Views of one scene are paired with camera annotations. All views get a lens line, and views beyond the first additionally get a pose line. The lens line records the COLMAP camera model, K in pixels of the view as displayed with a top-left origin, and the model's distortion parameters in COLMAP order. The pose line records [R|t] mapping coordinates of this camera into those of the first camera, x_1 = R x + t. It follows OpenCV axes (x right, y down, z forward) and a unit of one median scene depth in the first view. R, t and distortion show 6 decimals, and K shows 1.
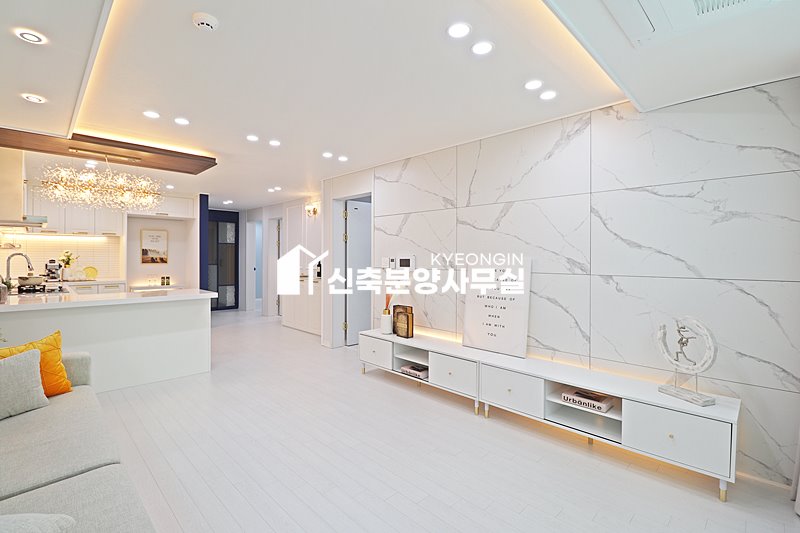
lens RADIAL K [[376.0, 0, 398.7], [0, 376.0, 258.5], [0, 0, 1]] dist [-0.002642, -0.001089]
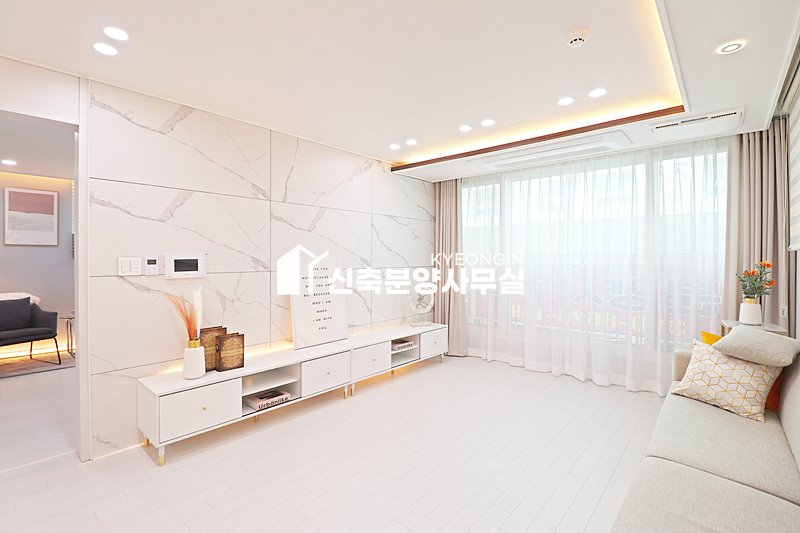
lens RADIAL K [[376.0, 0, 398.7], [0, 376.0, 258.5], [0, 0, 1]] dist [-0.002642, -0.001089]
pose [[-0.083733, -0.009052, 0.996447, -0.830053], [-0.000479, 0.999959, 0.009044, -0.007760], [-0.996488, 0.000280, -0.083733, 0.855264]]
